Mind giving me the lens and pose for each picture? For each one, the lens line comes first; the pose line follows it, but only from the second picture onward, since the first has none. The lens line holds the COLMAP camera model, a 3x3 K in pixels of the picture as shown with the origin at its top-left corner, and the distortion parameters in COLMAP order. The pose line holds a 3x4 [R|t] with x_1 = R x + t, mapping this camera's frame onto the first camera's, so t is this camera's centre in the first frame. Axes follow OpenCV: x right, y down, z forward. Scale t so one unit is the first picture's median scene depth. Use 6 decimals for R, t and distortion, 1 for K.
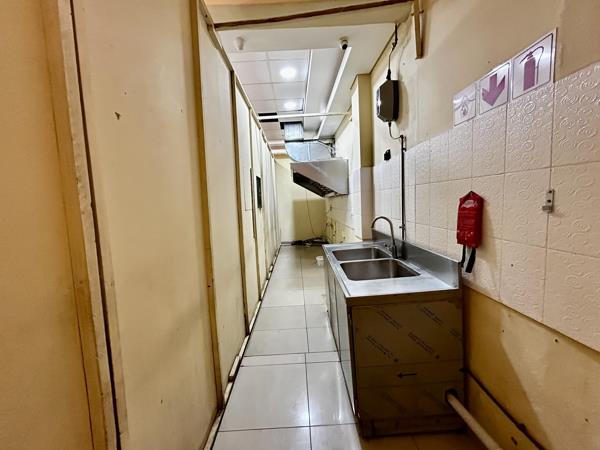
lens RADIAL K [[241.6, 0, 298.1], [0, 241.6, 223.1], [0, 0, 1]] dist [-0.007684, 0.000457]
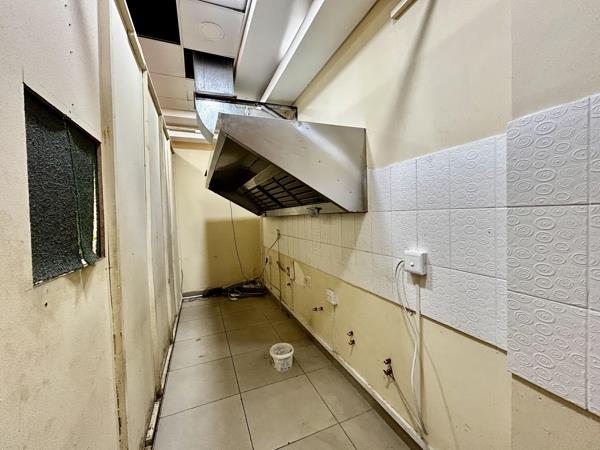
lens RADIAL K [[241.6, 0, 300.0], [0, 241.6, 226.6], [0, 0, 1]] dist [-0.007684, 0.000457]
pose [[0.925952, 0.006752, 0.377580, -0.032304], [0.013360, 0.998629, -0.050622, -0.047943], [-0.377404, 0.051918, 0.924592, 0.402365]]
